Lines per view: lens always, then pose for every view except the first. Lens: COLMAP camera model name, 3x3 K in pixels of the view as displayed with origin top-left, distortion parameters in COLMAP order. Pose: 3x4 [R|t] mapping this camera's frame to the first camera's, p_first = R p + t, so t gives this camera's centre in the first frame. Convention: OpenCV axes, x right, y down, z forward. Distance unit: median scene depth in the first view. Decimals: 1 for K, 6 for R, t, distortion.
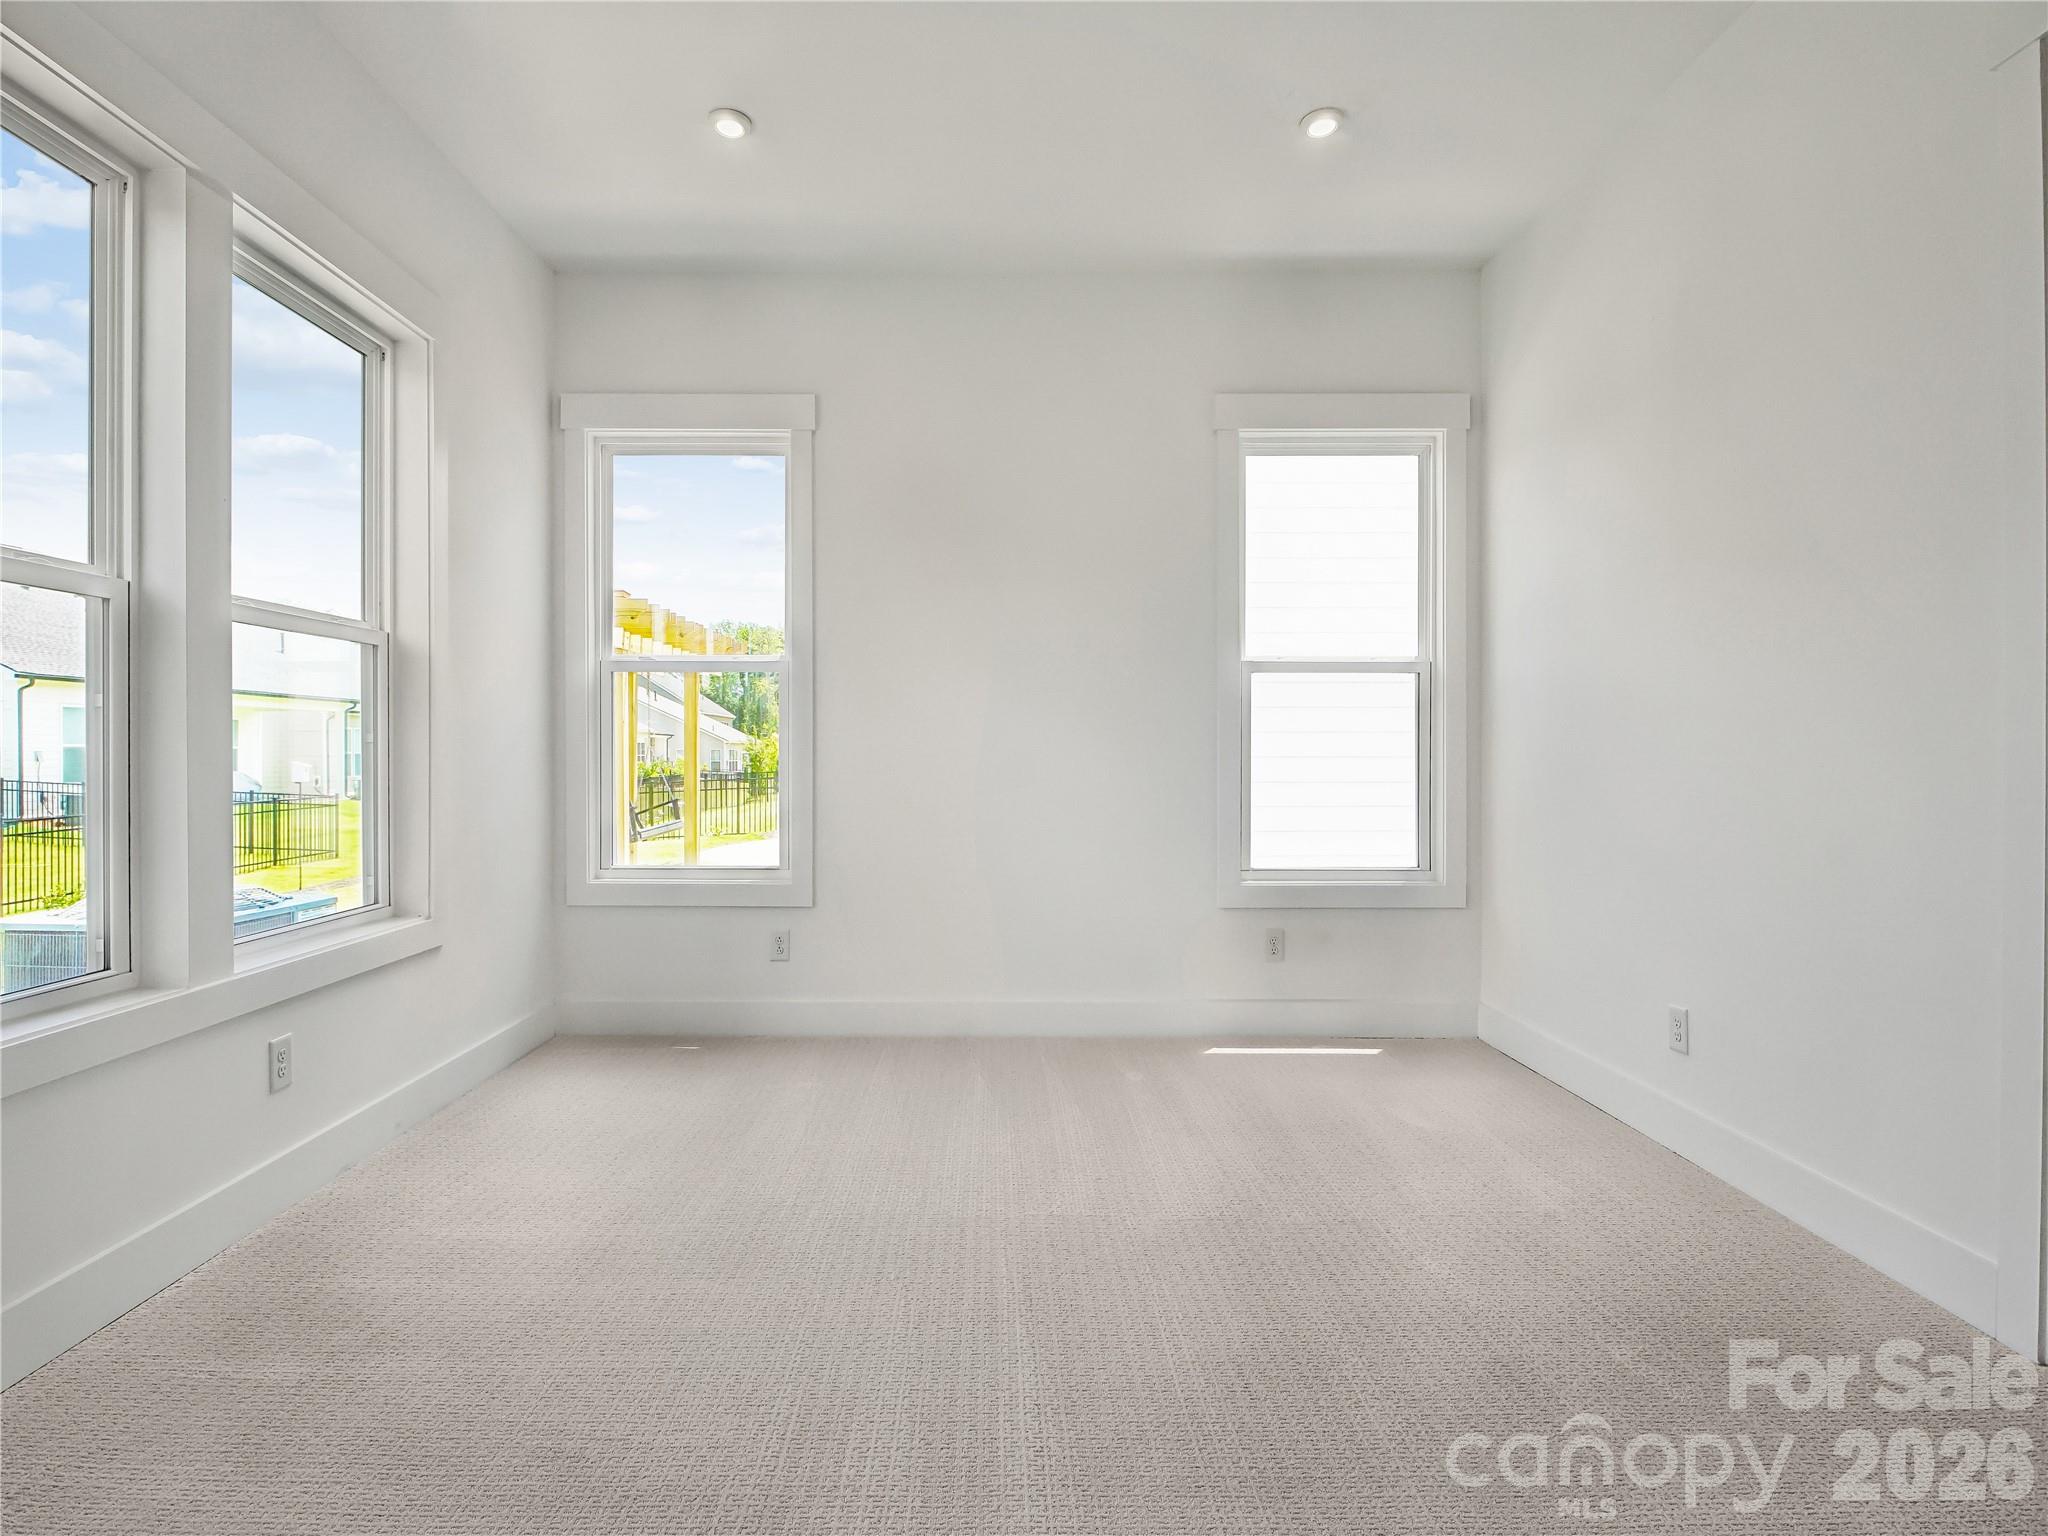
lens RADIAL K [[1020.5, 0, 1023.2], [0, 1020.5, 760.2], [0, 0, 1]] dist [-0.000529, -0.009205]
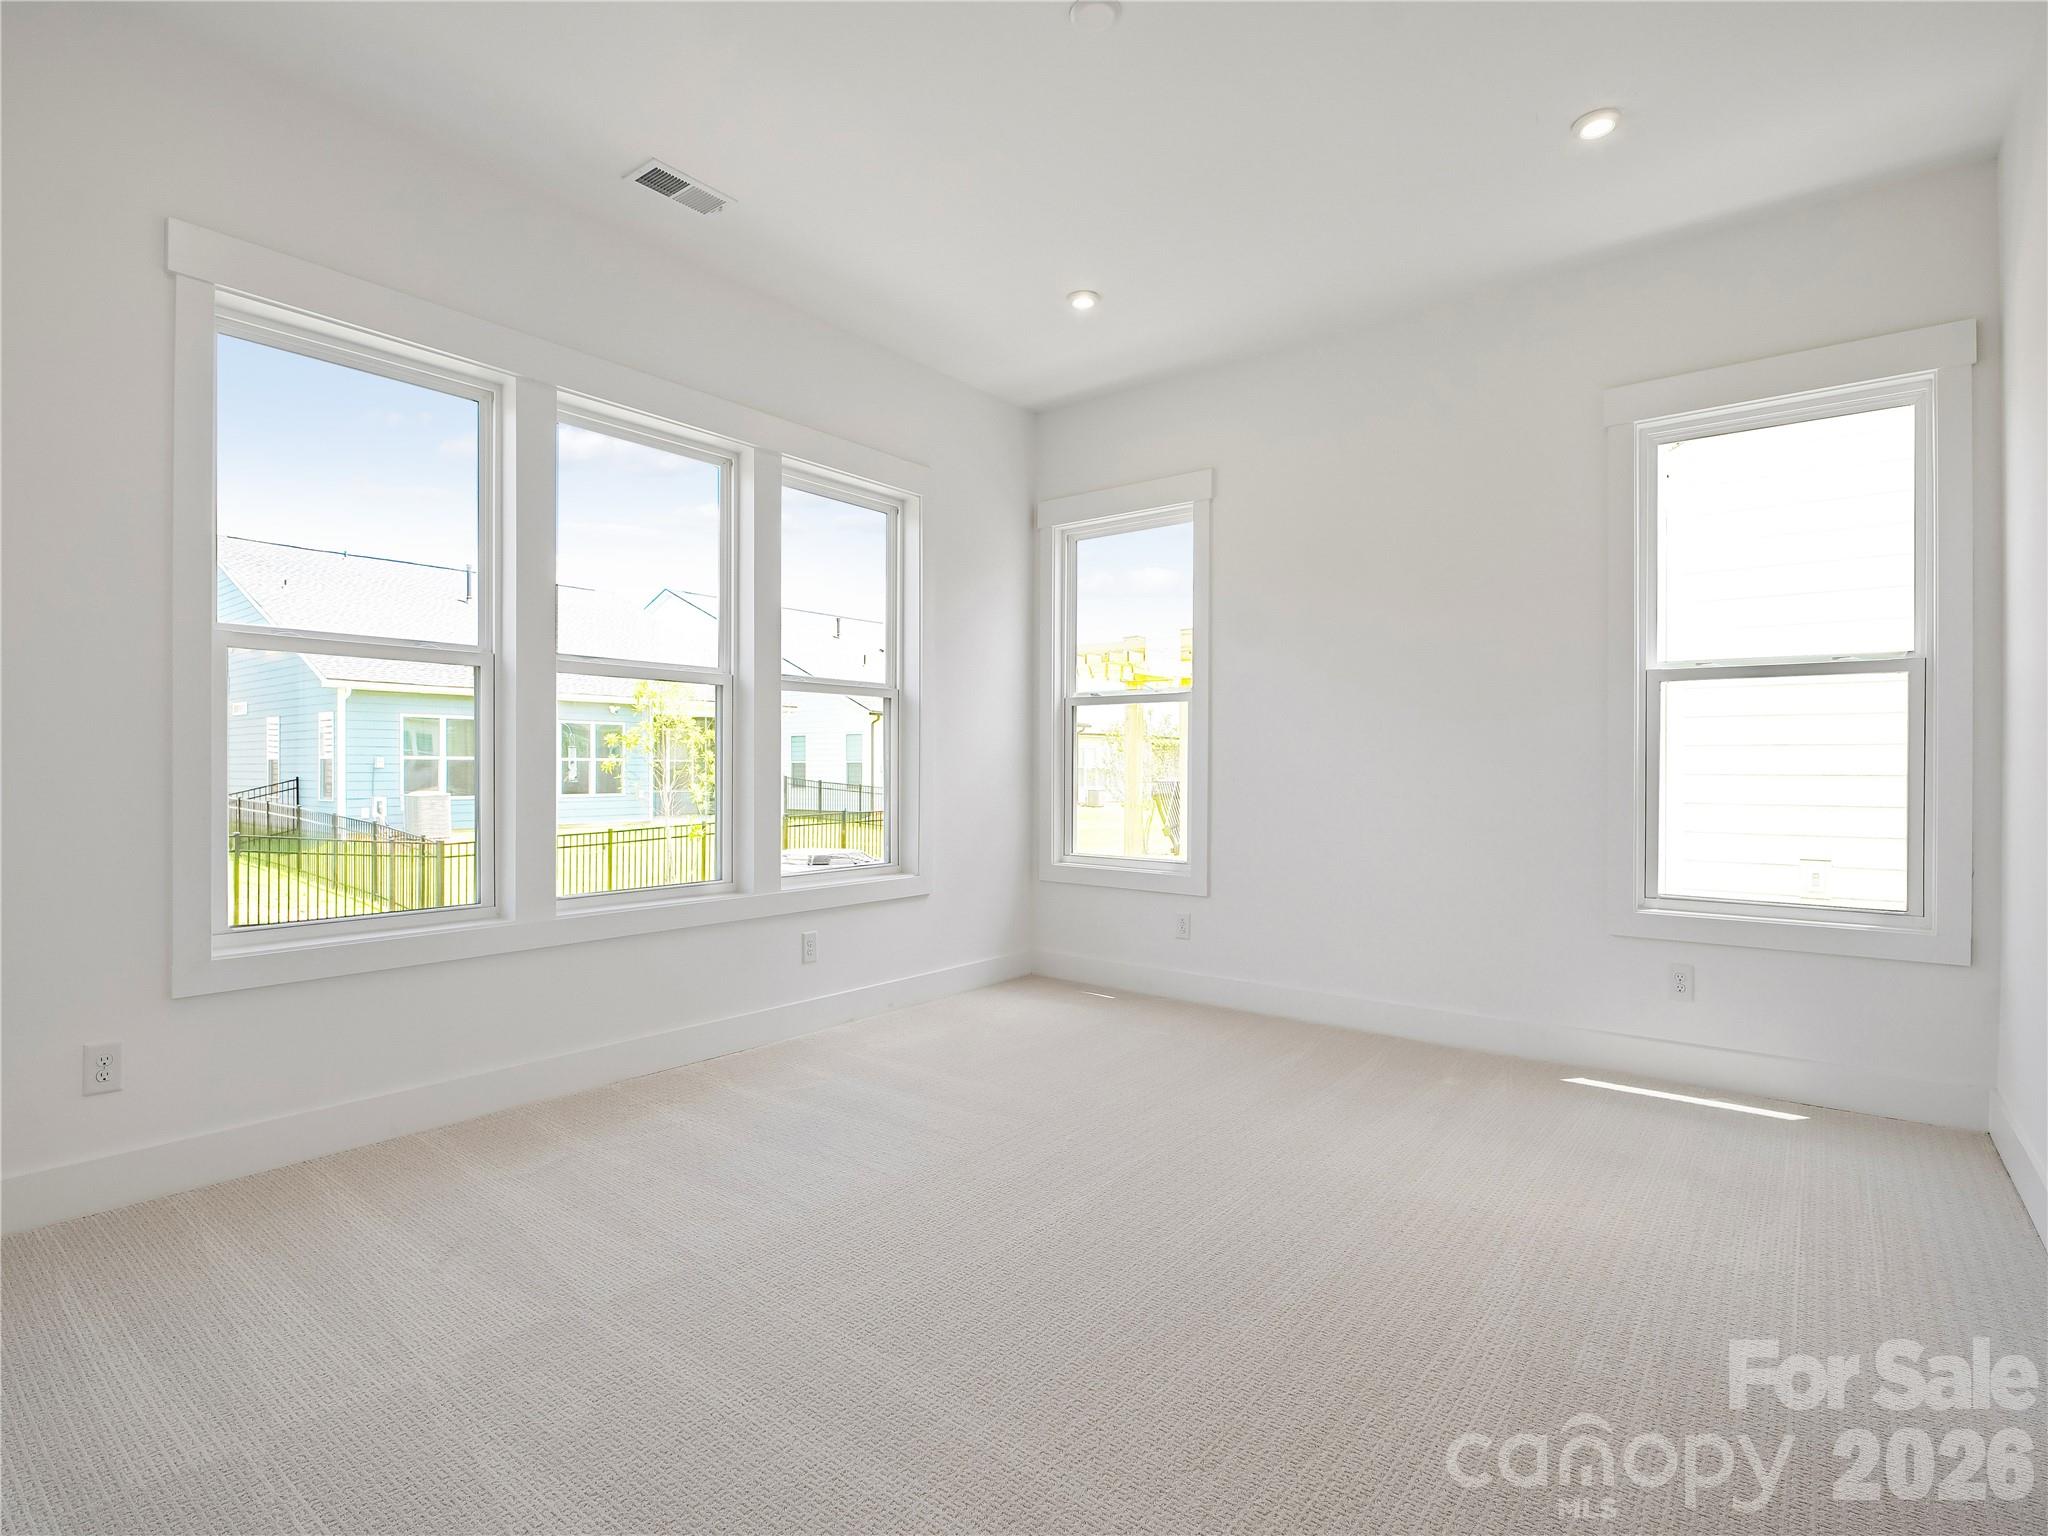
lens RADIAL K [[1020.5, 0, 1022.8], [0, 1020.5, 761.3], [0, 0, 1]] dist [-0.000529, -0.009205]
pose [[0.783842, -0.001025, -0.620960, 0.371671], [-0.008166, 0.999895, -0.011960, 0.001516], [0.620907, 0.014446, 0.783751, -0.076611]]
